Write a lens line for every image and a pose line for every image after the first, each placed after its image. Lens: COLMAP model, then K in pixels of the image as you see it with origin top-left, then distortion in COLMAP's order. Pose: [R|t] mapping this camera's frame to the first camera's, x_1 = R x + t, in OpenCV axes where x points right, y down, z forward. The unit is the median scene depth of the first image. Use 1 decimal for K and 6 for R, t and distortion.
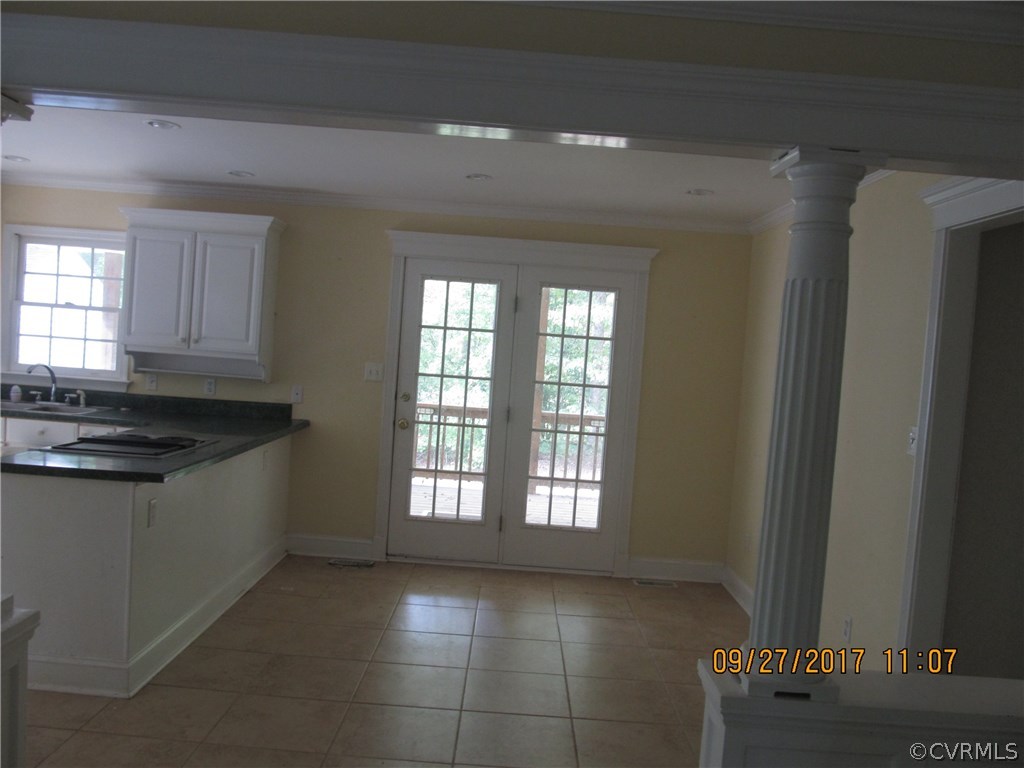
lens RADIAL K [[853.3, 0, 512.3], [0, 853.3, 384.4], [0, 0, 1]] dist [-0.005073, -0.000537]
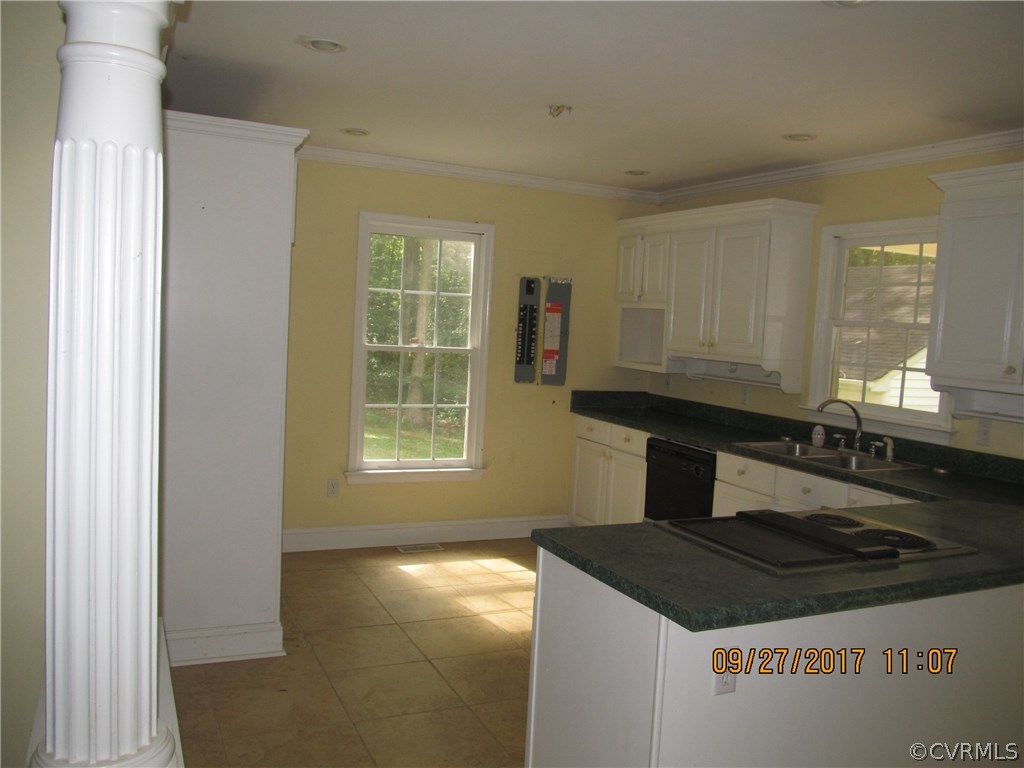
lens RADIAL K [[853.3, 0, 512.6], [0, 853.3, 382.7], [0, 0, 1]] dist [-0.005073, -0.000537]
pose [[0.431124, 0.019841, -0.902075, 0.011496], [-0.058408, 0.998275, -0.005957, -0.017049], [0.900400, 0.055257, 0.431539, 0.393926]]
